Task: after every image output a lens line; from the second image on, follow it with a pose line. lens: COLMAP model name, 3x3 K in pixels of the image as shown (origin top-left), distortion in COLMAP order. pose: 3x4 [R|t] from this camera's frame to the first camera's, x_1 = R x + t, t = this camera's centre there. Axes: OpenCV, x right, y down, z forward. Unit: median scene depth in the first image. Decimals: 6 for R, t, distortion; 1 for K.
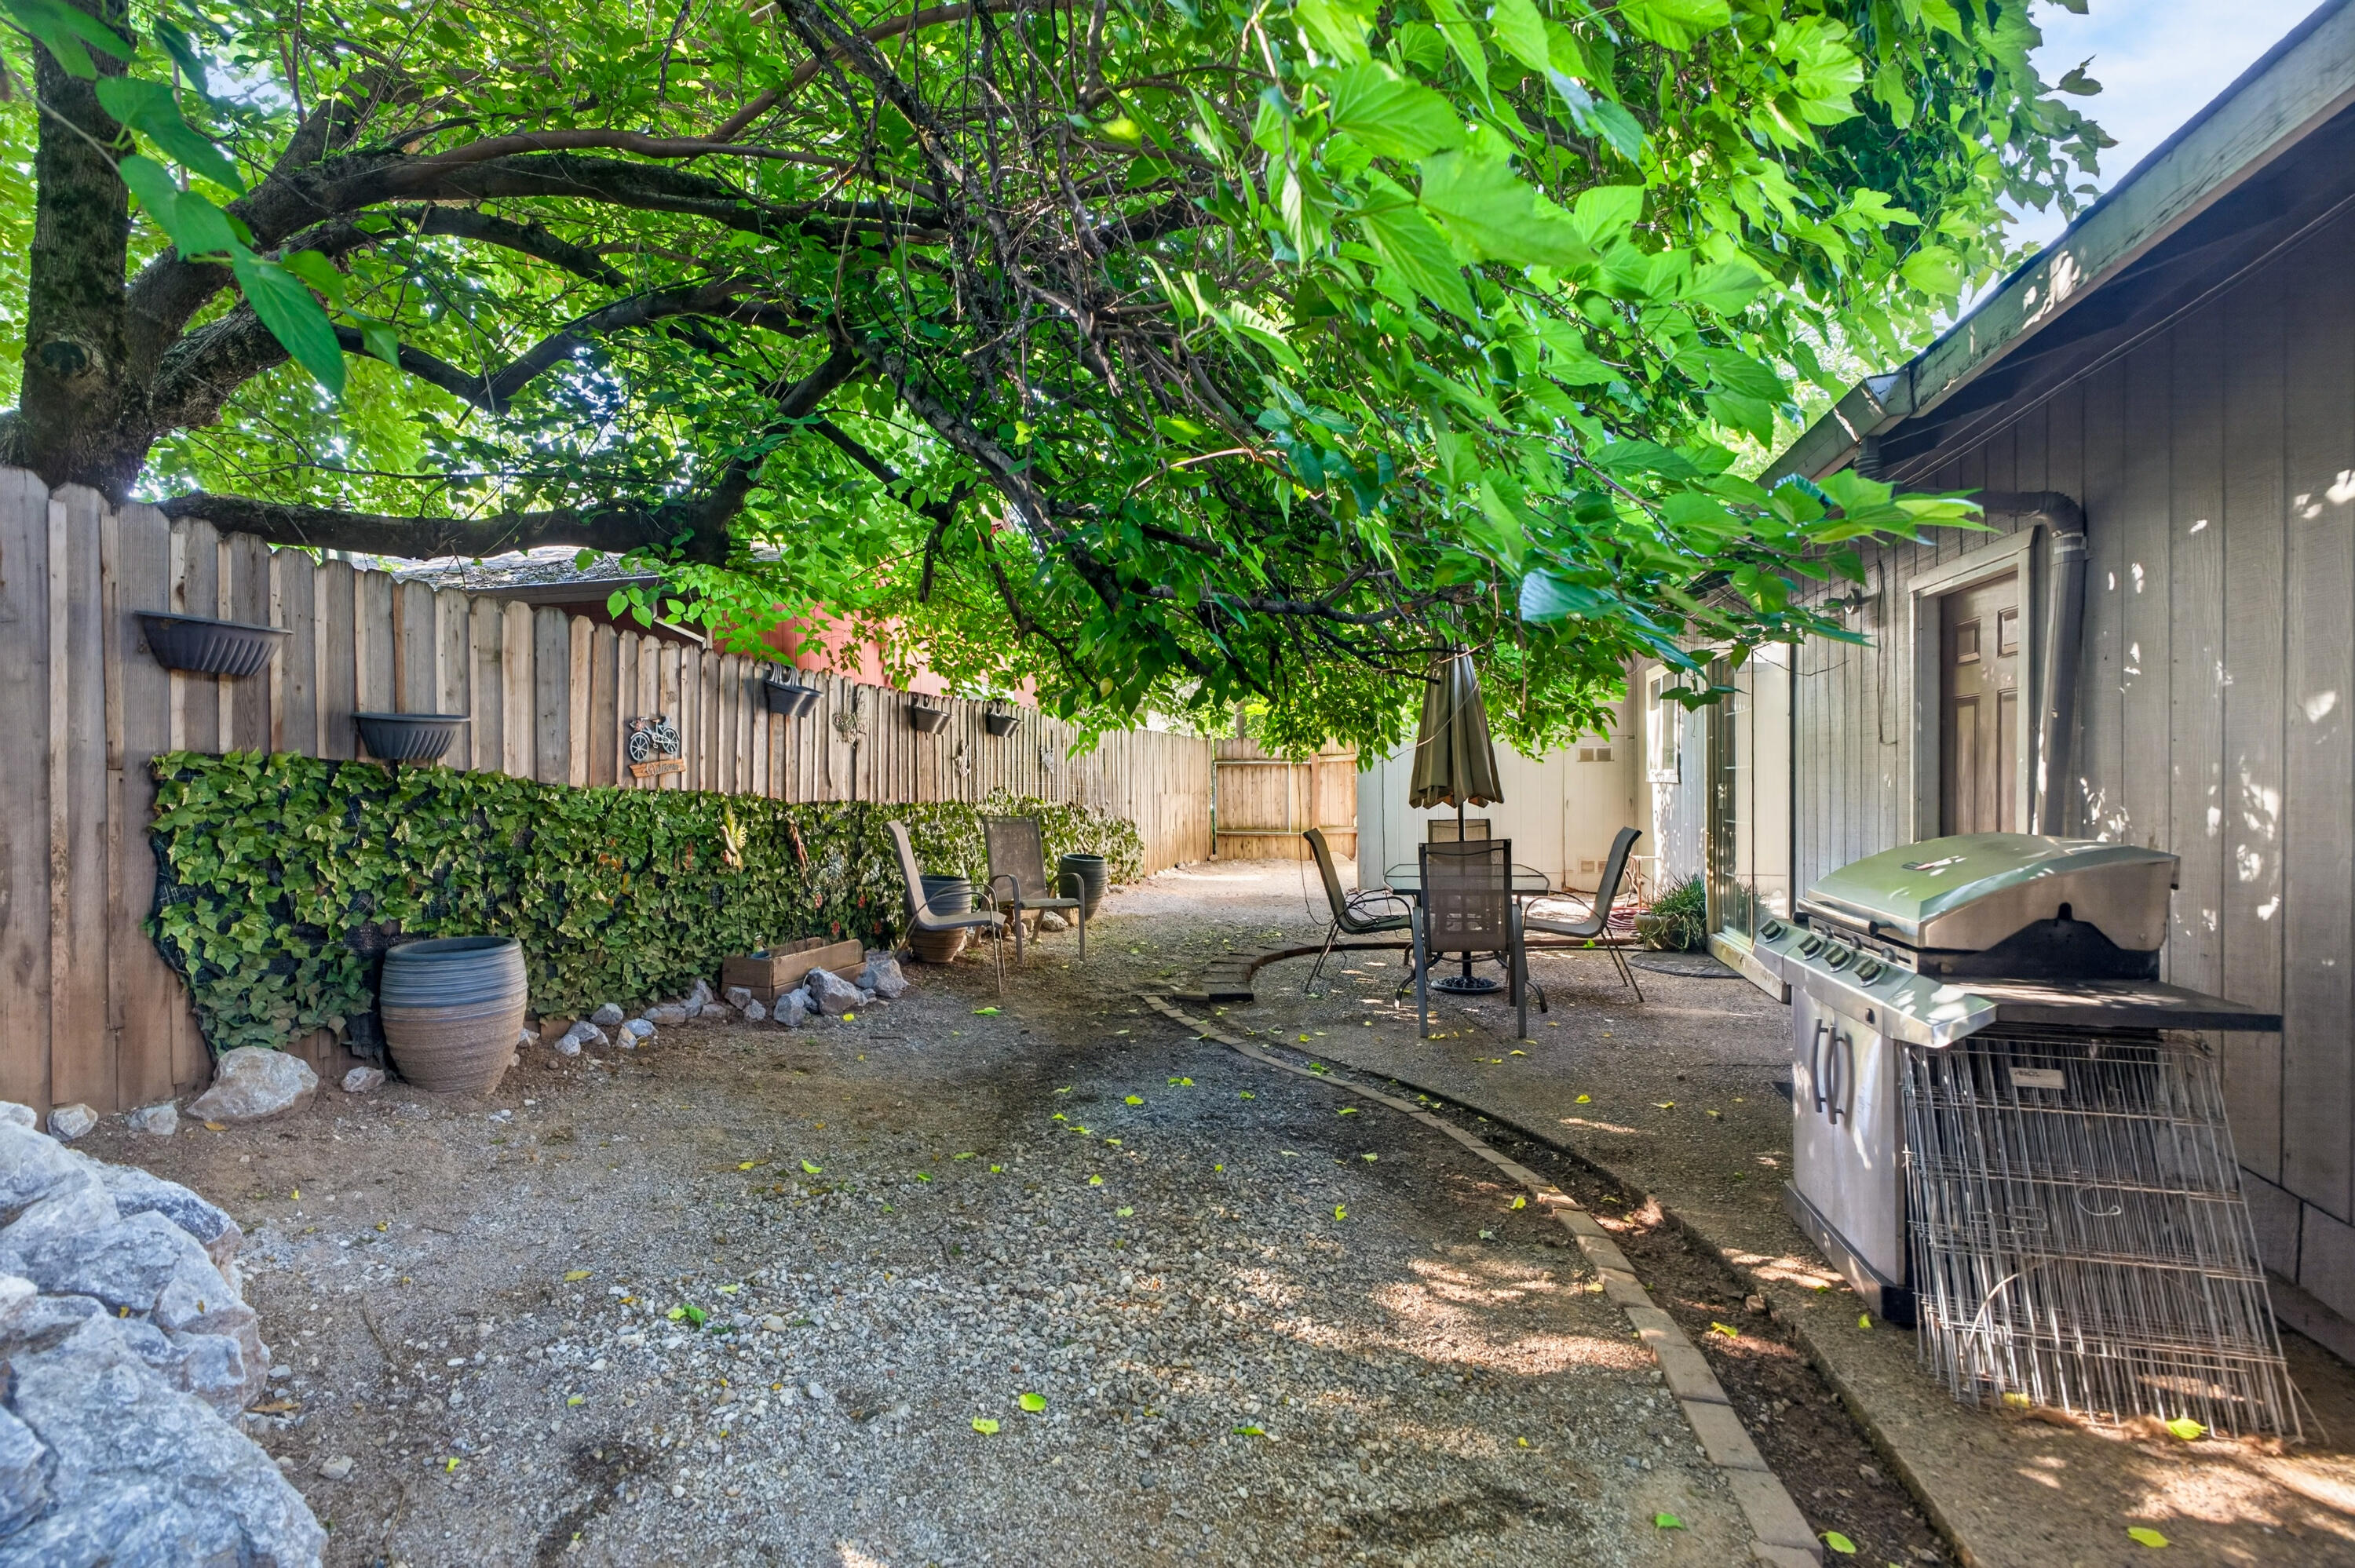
lens RADIAL K [[1048.4, 0, 1180.0], [0, 1048.4, 727.5], [0, 0, 1]] dist [-0.000701, -0.000081]
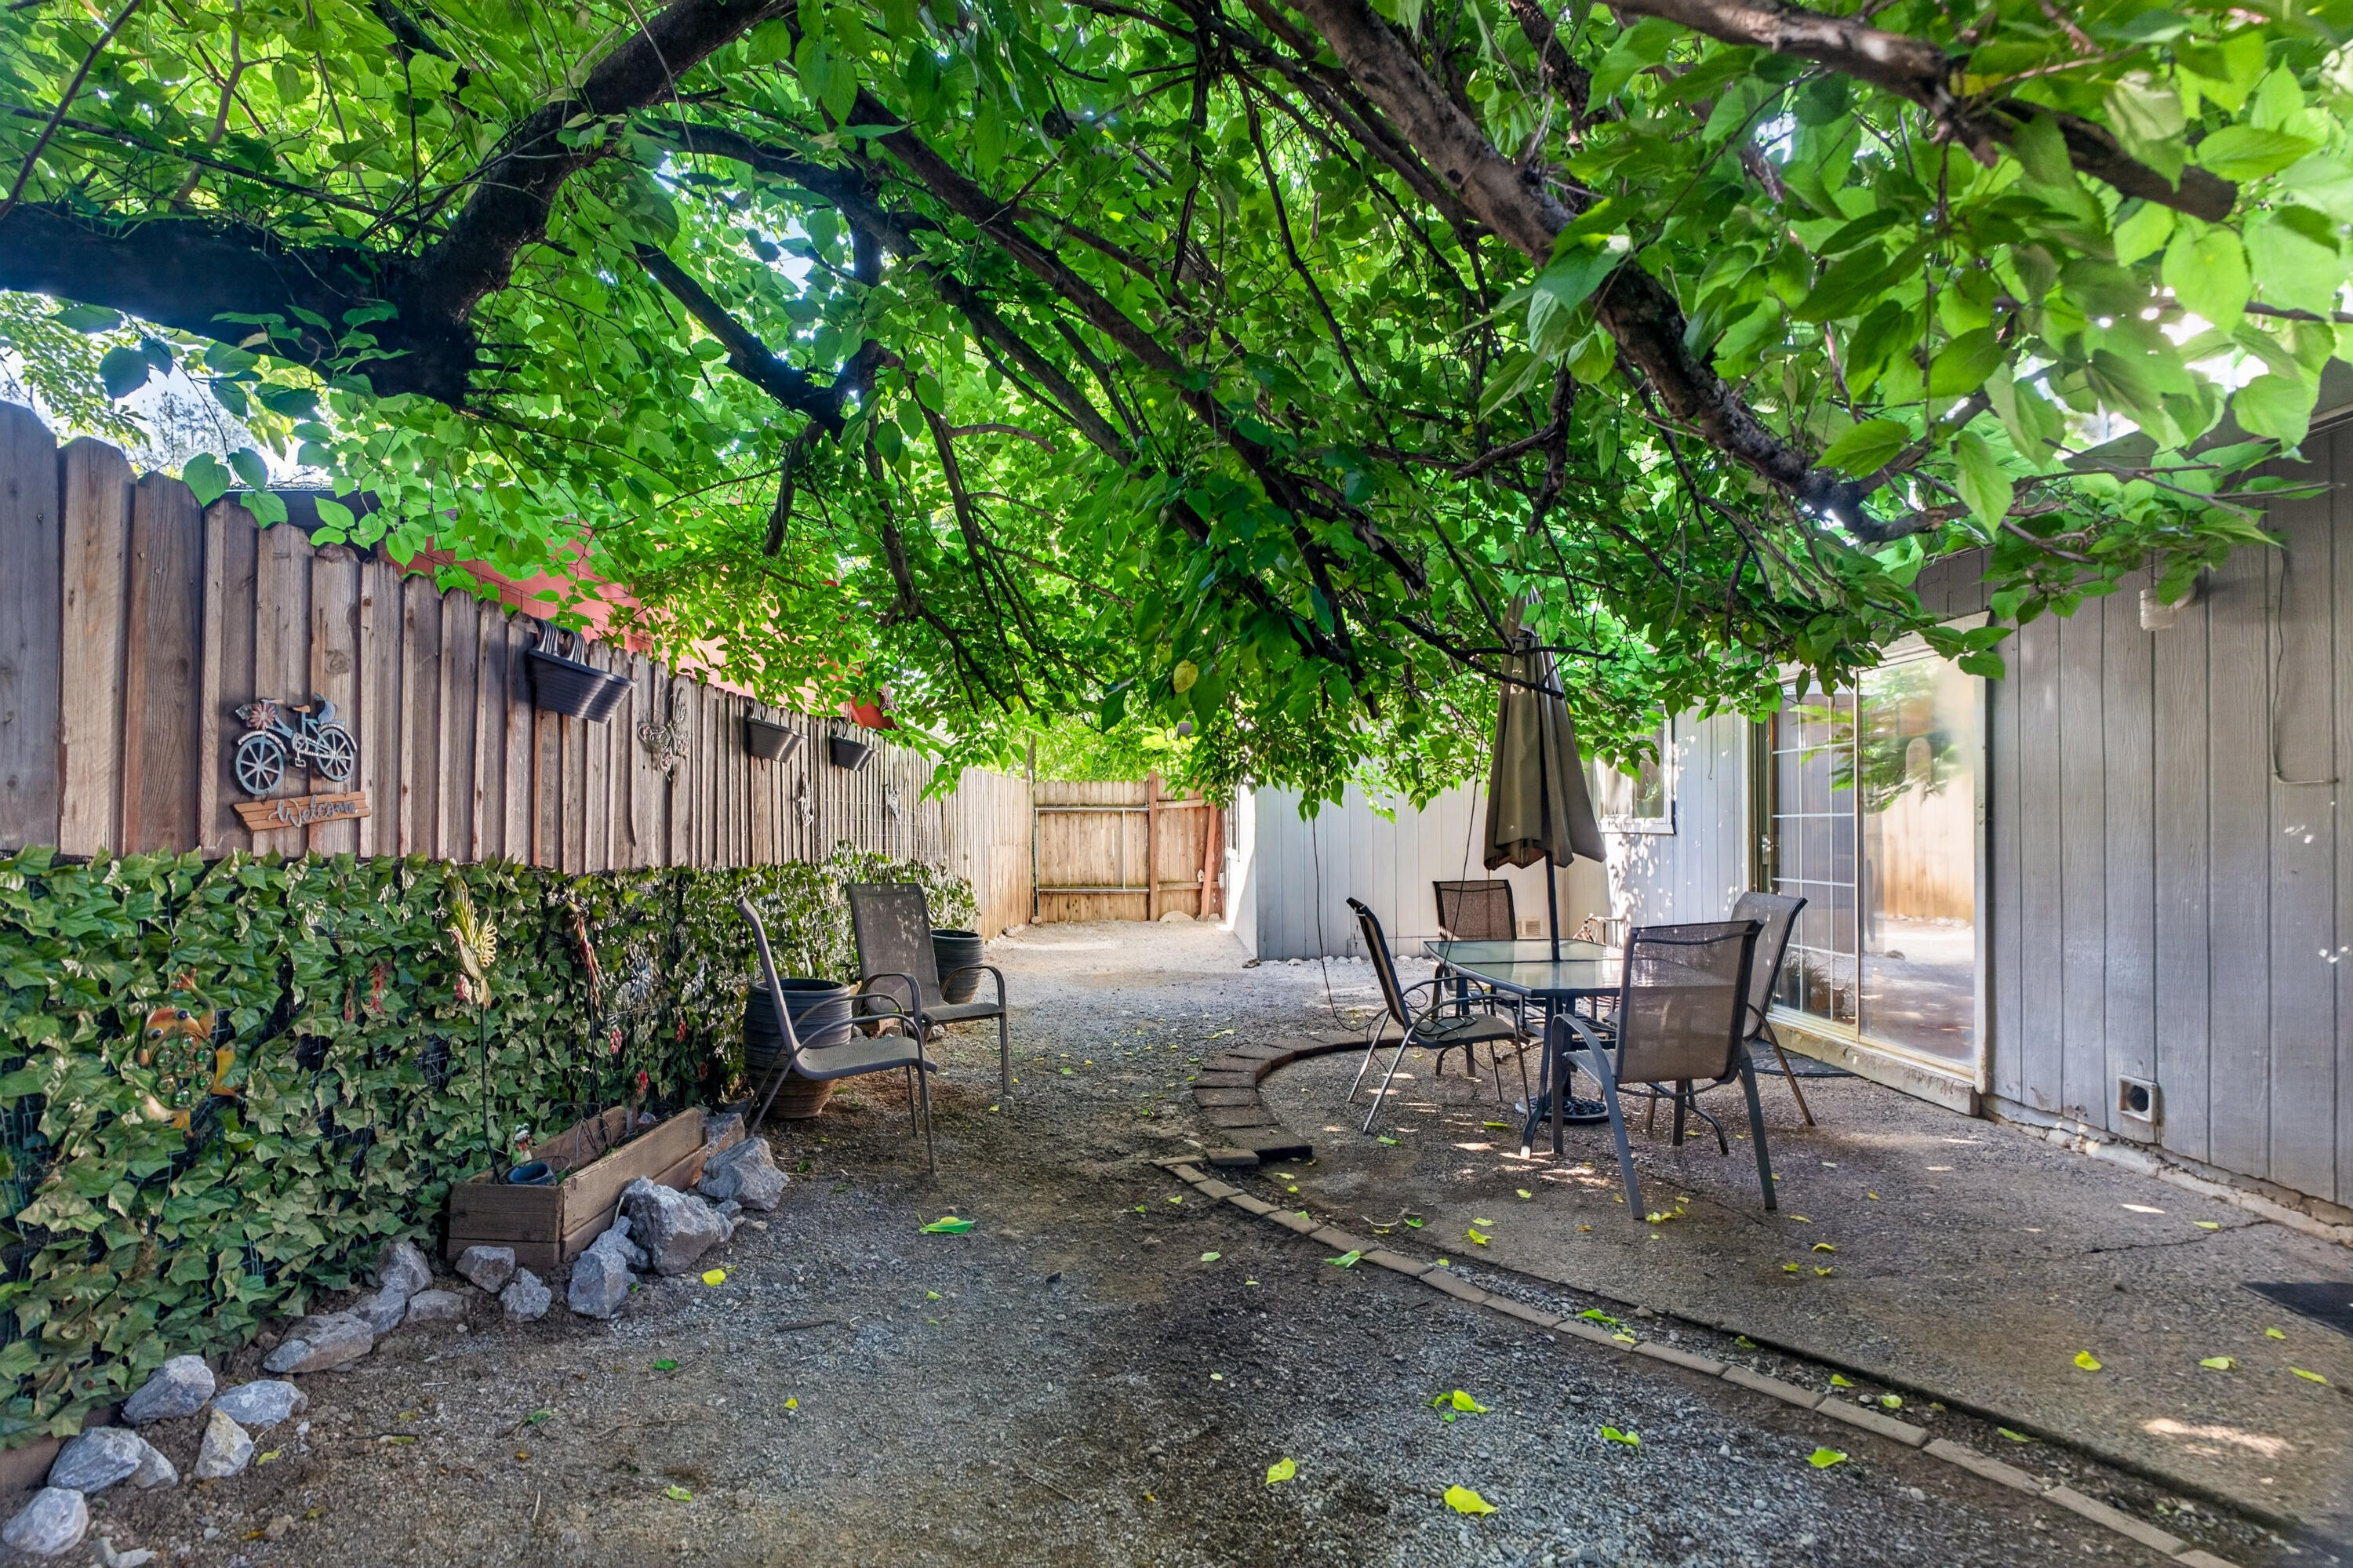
lens RADIAL K [[1069.7, 0, 1173.6], [0, 1069.7, 784.9], [0, 0, 1]] dist [-0.001477, -0.000378]
pose [[0.971595, 0.008815, 0.236485, -0.218884], [-0.011166, 0.999901, 0.008604, 0.017682], [-0.236386, -0.011001, 0.971597, 0.415715]]
